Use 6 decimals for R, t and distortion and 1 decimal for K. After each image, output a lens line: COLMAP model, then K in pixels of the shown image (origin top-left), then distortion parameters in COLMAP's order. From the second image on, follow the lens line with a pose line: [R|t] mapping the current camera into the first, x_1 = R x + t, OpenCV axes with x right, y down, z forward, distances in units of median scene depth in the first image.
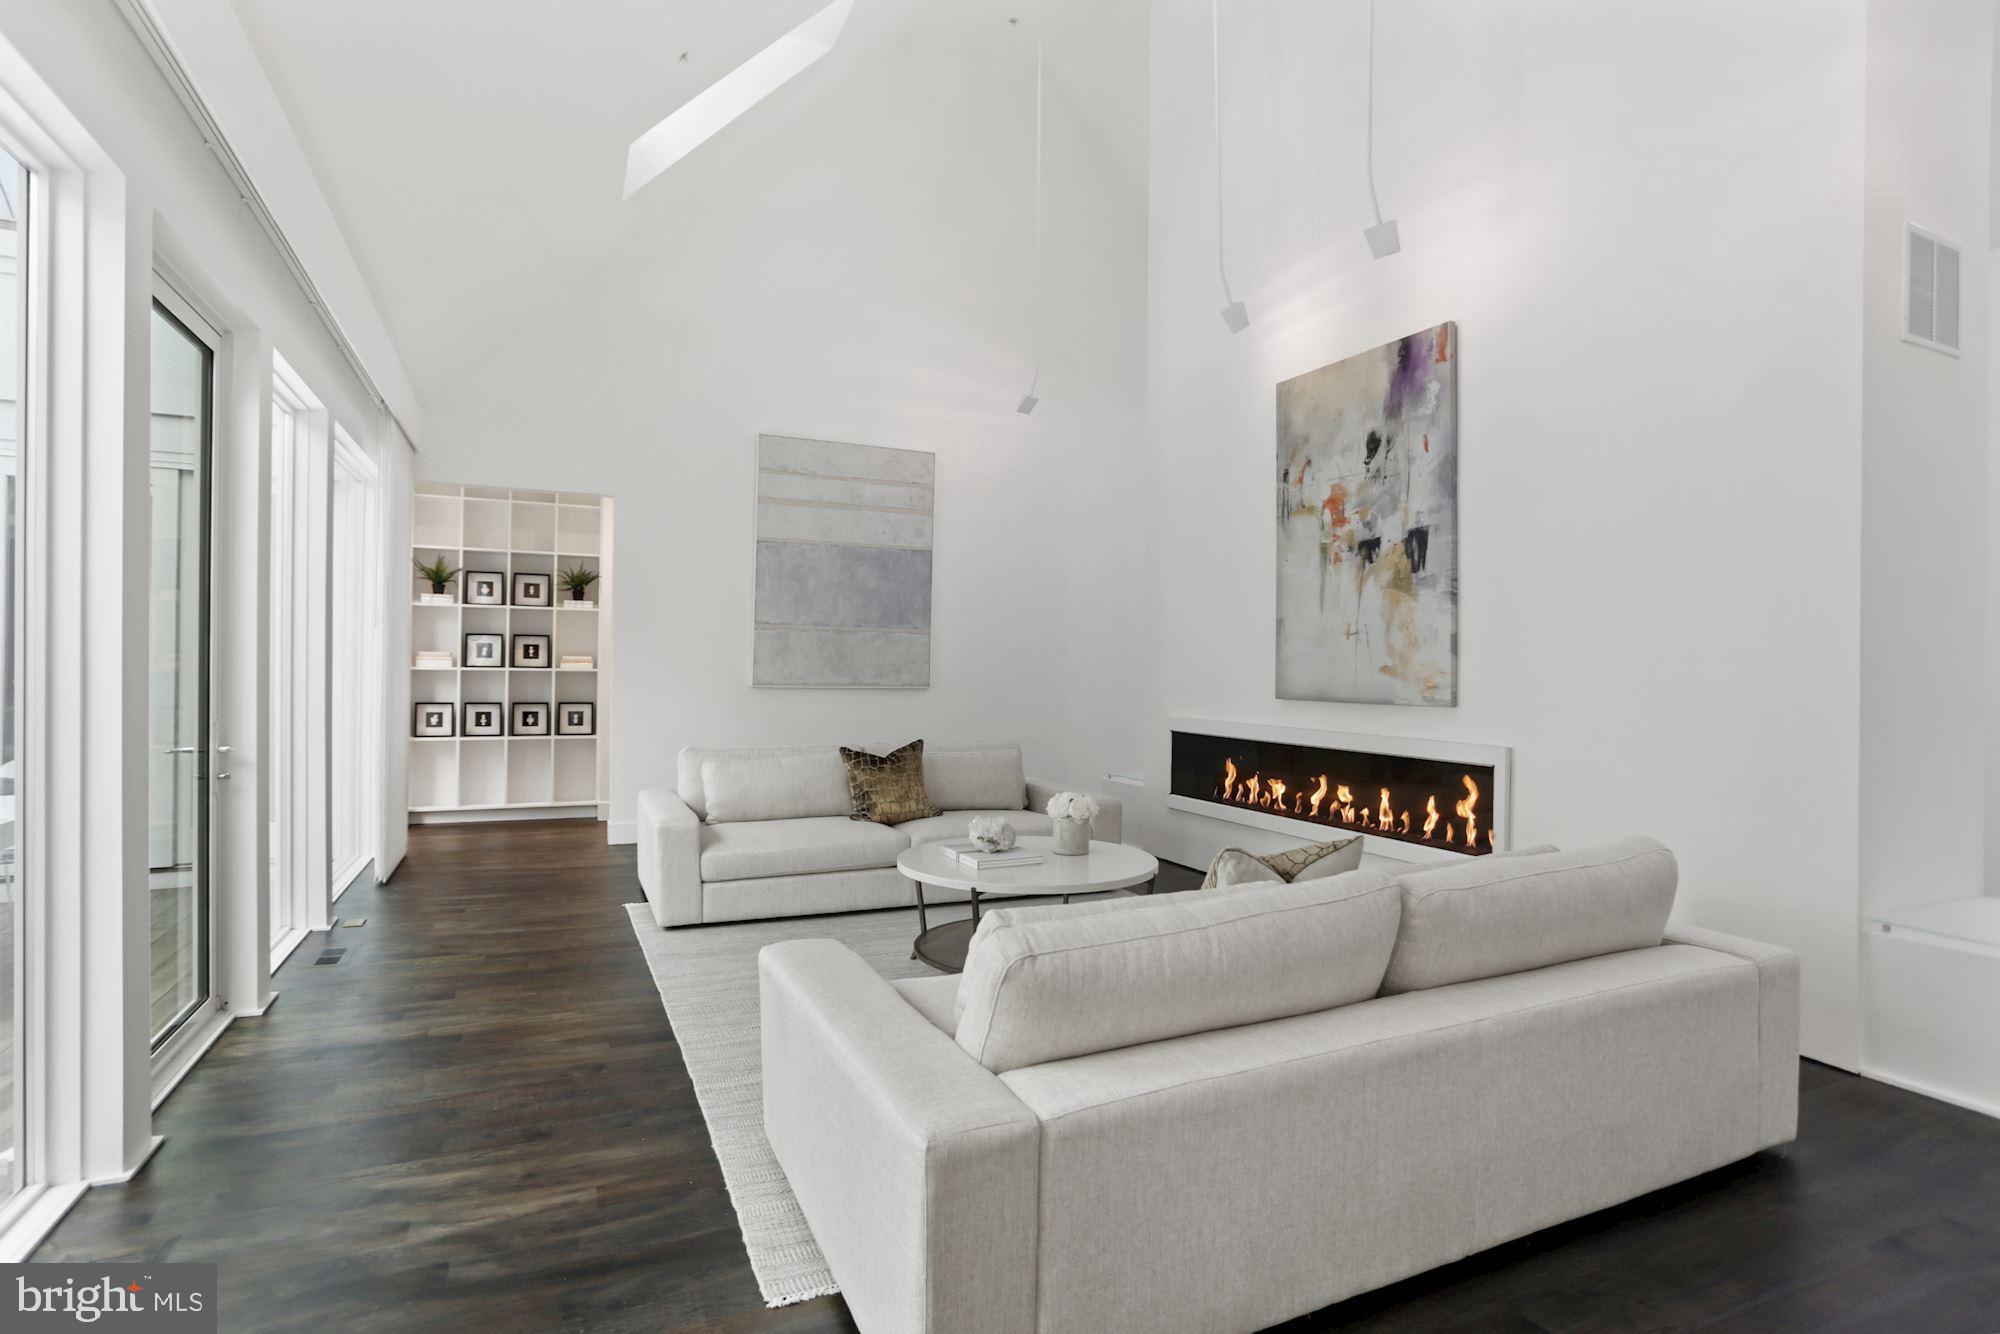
lens RADIAL K [[970.5, 0, 1009.1], [0, 970.5, 663.1], [0, 0, 1]] dist [-0.021728, 0.002904]
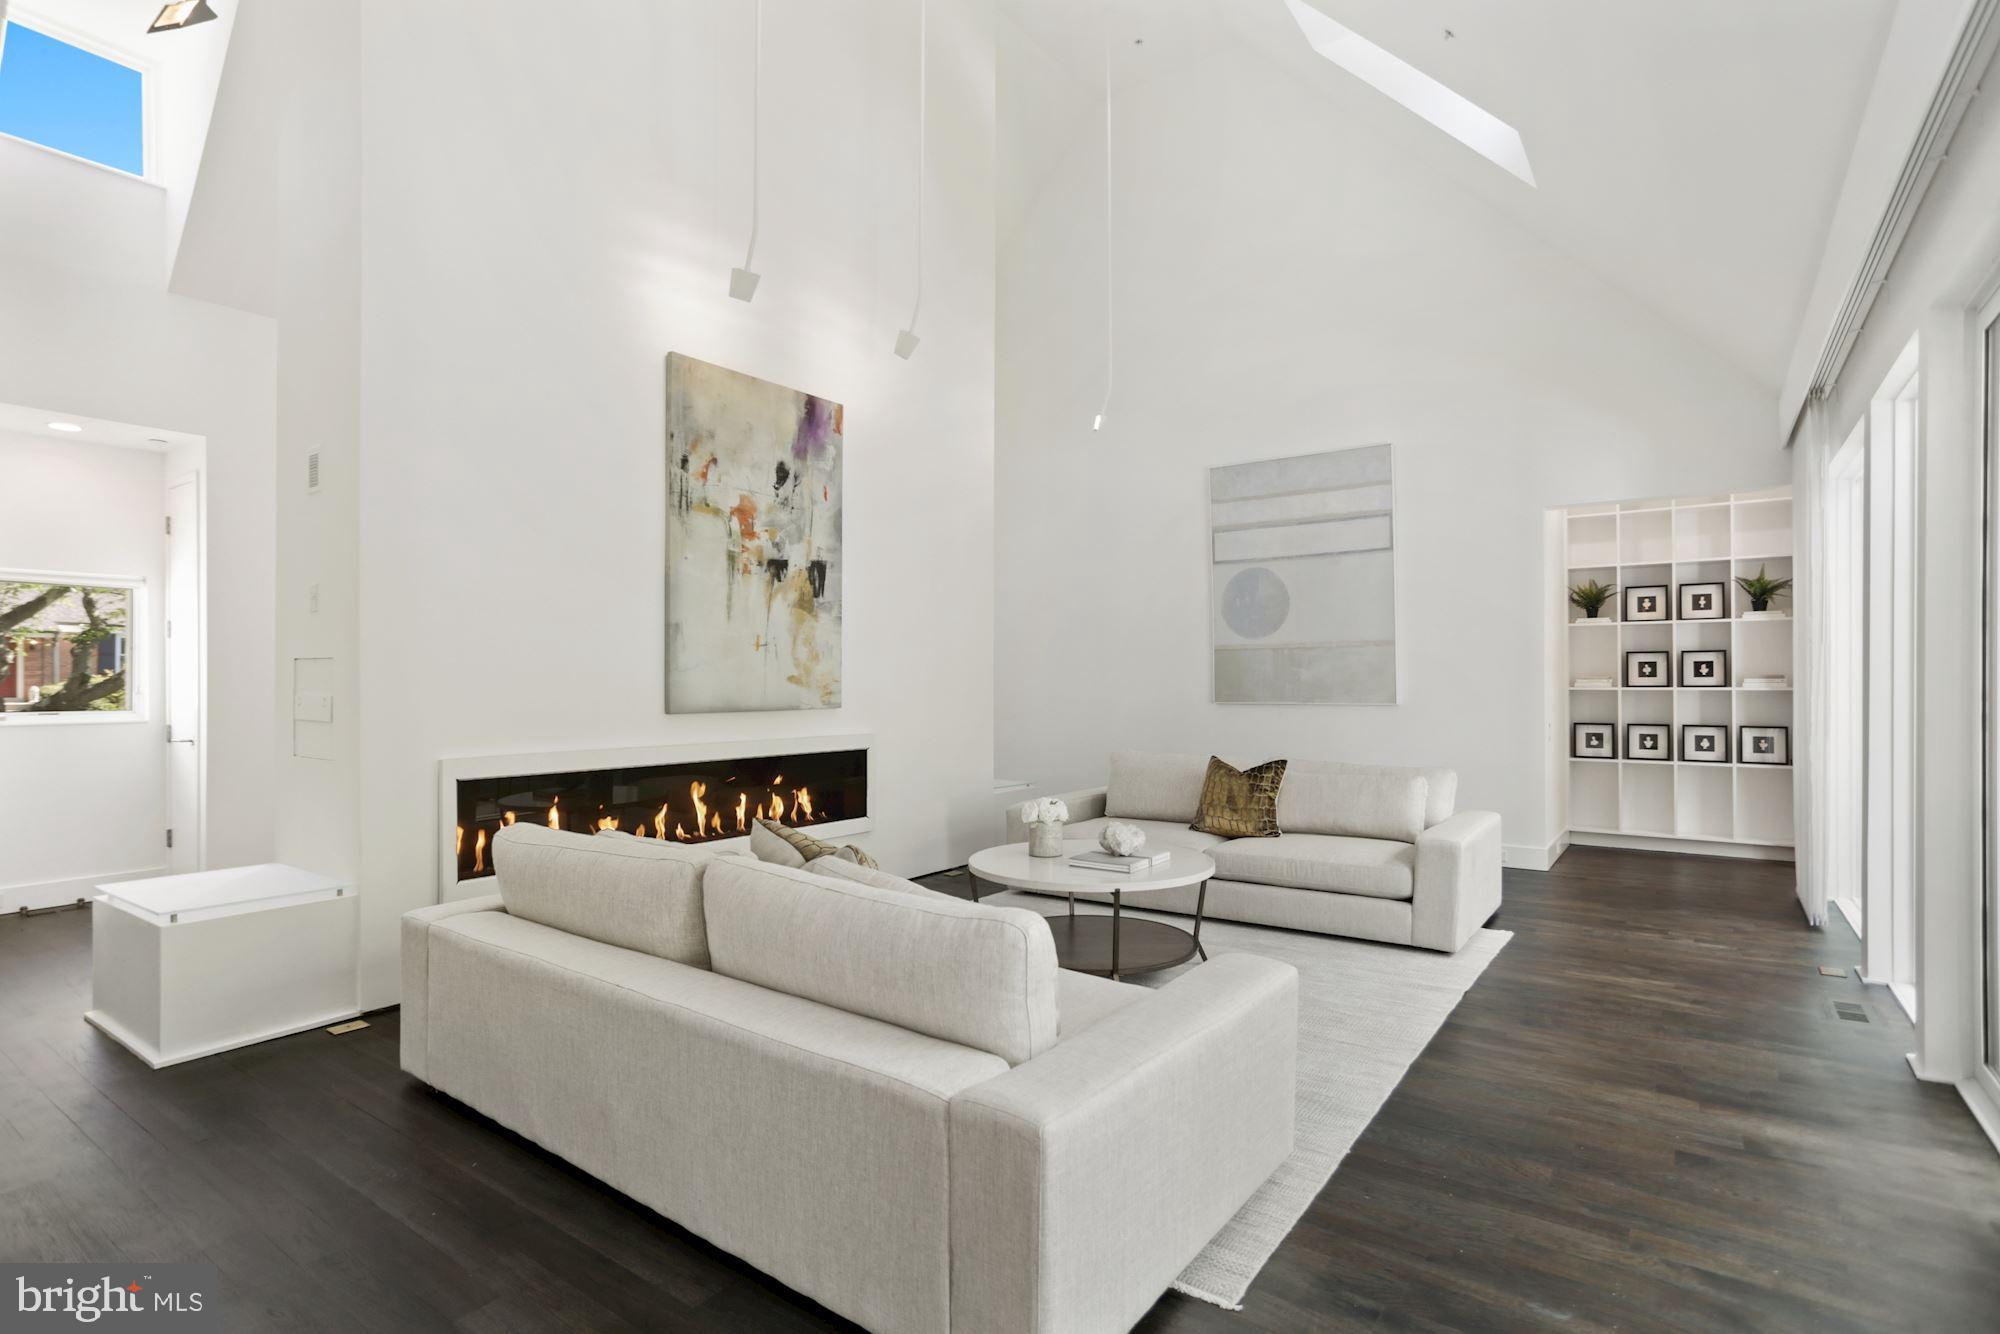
lens RADIAL K [[970.5, 0, 1011.3], [0, 970.5, 675.0], [0, 0, 1]] dist [-0.021728, 0.002904]
pose [[-0.478859, 0.001654, 0.877890, -0.710693], [0.004662, 0.999989, 0.000659, 0.002032], [-0.877879, 0.004409, -0.478862, 1.301870]]
